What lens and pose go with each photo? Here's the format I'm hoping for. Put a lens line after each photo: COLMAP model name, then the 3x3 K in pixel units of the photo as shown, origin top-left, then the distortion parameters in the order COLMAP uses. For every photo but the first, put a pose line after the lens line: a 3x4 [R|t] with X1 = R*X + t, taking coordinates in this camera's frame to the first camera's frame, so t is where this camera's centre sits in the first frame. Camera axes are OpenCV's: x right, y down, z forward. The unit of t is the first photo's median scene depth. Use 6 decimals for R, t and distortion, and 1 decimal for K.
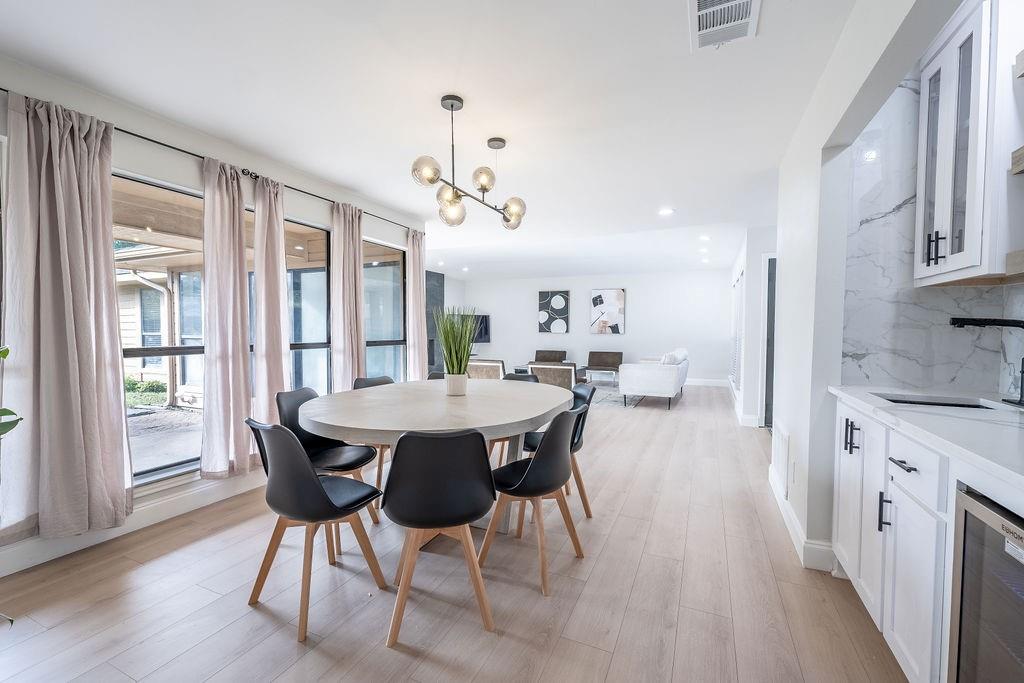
lens RADIAL K [[429.9, 0, 512.0], [0, 429.9, 341.5], [0, 0, 1]] dist [0.002996, 0.000066]
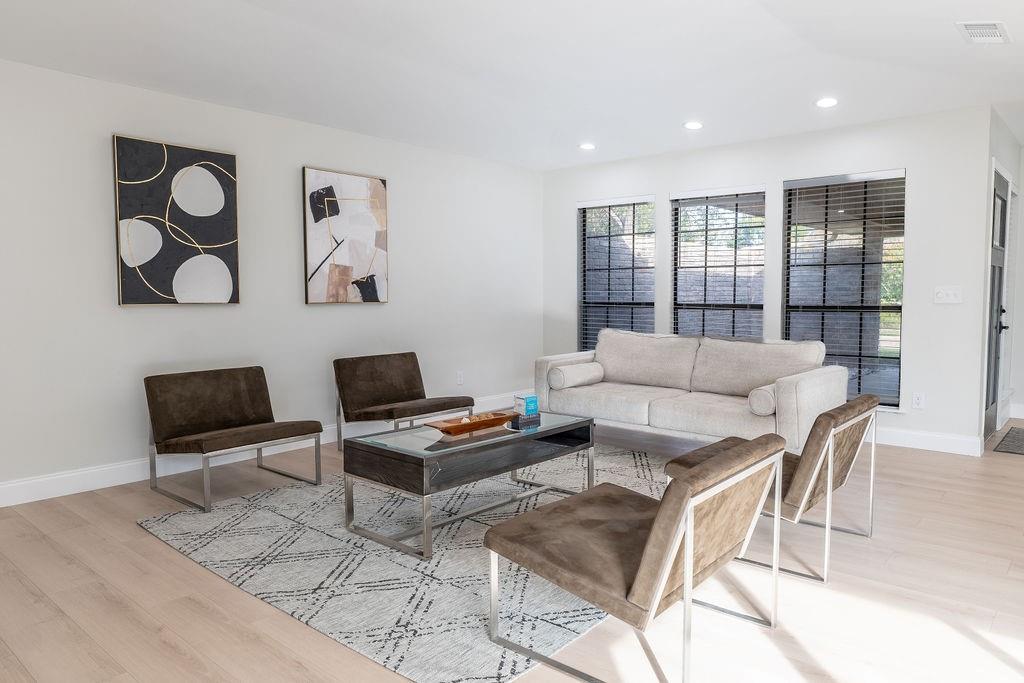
lens RADIAL K [[677.1, 0, 512.0], [0, 677.1, 341.5], [0, 0, 1]] dist [-0.001859, -0.000627]
pose [[0.281718, -0.075992, 0.956483, -0.260226], [0.031272, 0.997056, 0.070005, -0.020876], [-0.958987, 0.010190, 0.283265, 0.705023]]
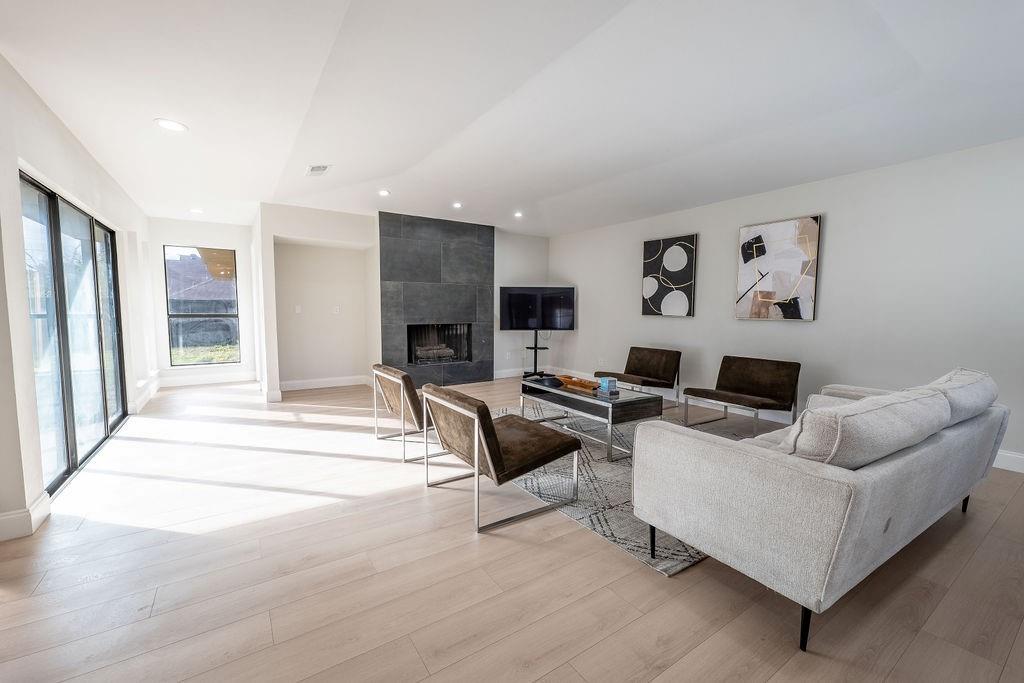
lens RADIAL K [[417.5, 0, 512.0], [0, 417.5, 341.5], [0, 0, 1]] dist [0.003231, 0.000199]
pose [[0.850492, 0.042727, -0.524250, 0.215787], [-0.018244, 0.998492, 0.051782, -0.012138], [0.525672, -0.034475, 0.849988, 0.460332]]
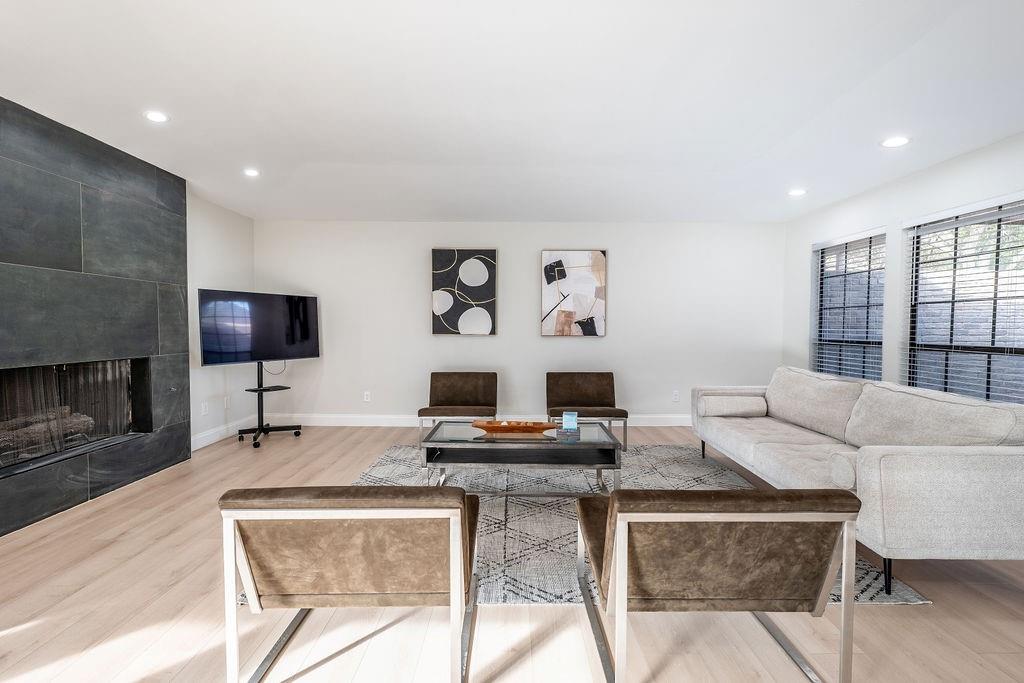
lens RADIAL K [[417.5, 0, 512.0], [0, 417.5, 341.5], [0, 0, 1]] dist [0.003231, 0.000199]
pose [[0.911194, -0.016158, 0.411661, -0.052099], [0.013836, 0.999867, 0.008621, -0.016560], [-0.411746, -0.002159, 0.911296, 0.559369]]
